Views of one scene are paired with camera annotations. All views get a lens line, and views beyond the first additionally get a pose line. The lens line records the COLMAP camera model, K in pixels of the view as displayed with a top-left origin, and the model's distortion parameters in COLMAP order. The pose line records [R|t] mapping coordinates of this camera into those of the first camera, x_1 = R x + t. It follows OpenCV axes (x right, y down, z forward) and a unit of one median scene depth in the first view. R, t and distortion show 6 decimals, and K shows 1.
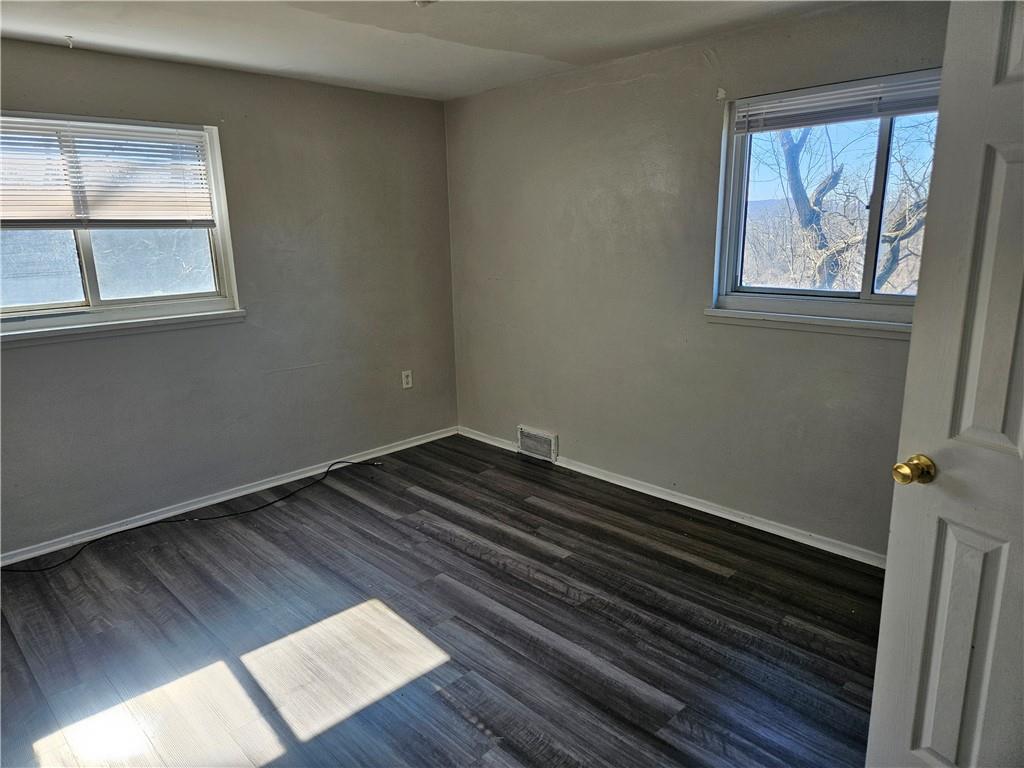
lens RADIAL K [[679.5, 0, 508.4], [0, 679.5, 384.9], [0, 0, 1]] dist [0.080008, -0.062979]
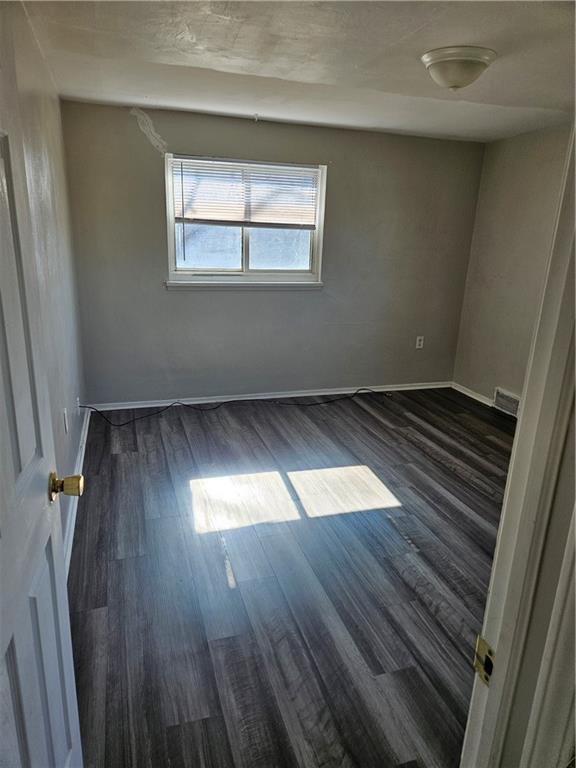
lens RADIAL K [[513.0, 0, 286.4], [0, 513.0, 385.9], [0, 0, 1]] dist [0.084071, -0.072717]
pose [[0.894201, 0.177996, -0.410759, 0.088535], [-0.154316, 0.983876, 0.090408, 0.038007], [0.420228, -0.017456, 0.907250, -0.154539]]
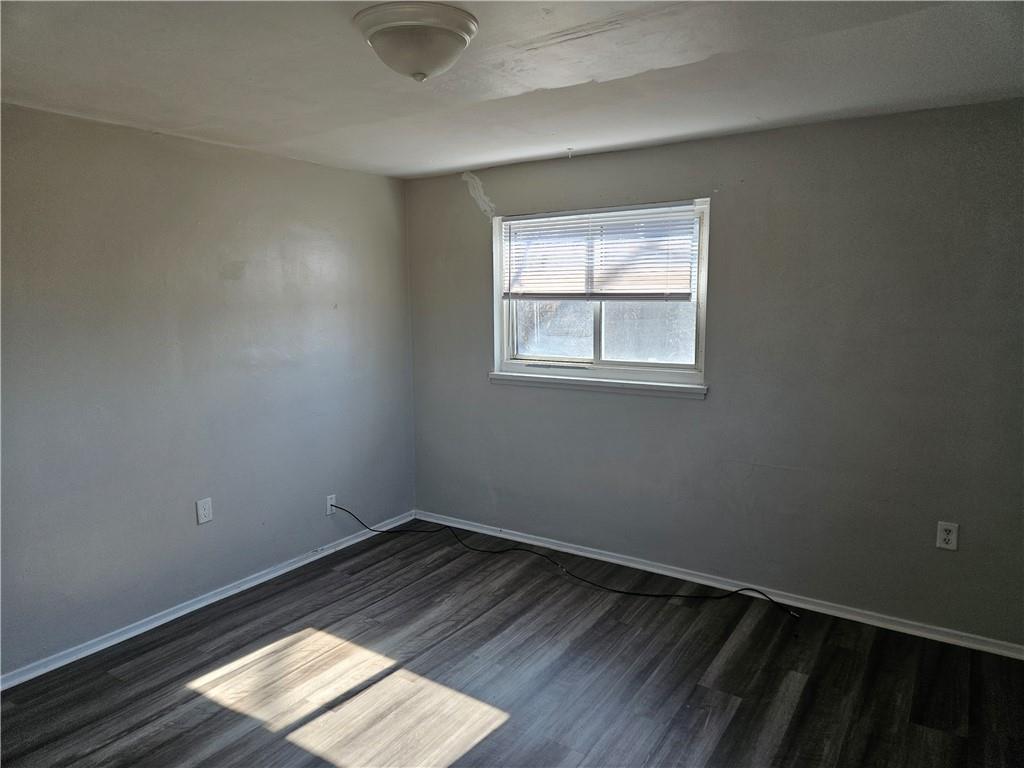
lens RADIAL K [[684.0, 0, 504.6], [0, 684.0, 386.6], [0, 0, 1]] dist [0.084071, -0.072717]
pose [[0.212116, 0.158086, -0.964373, 0.520424], [-0.216984, 0.969815, 0.111252, -0.176100], [0.952851, 0.185655, 0.240016, 0.586630]]
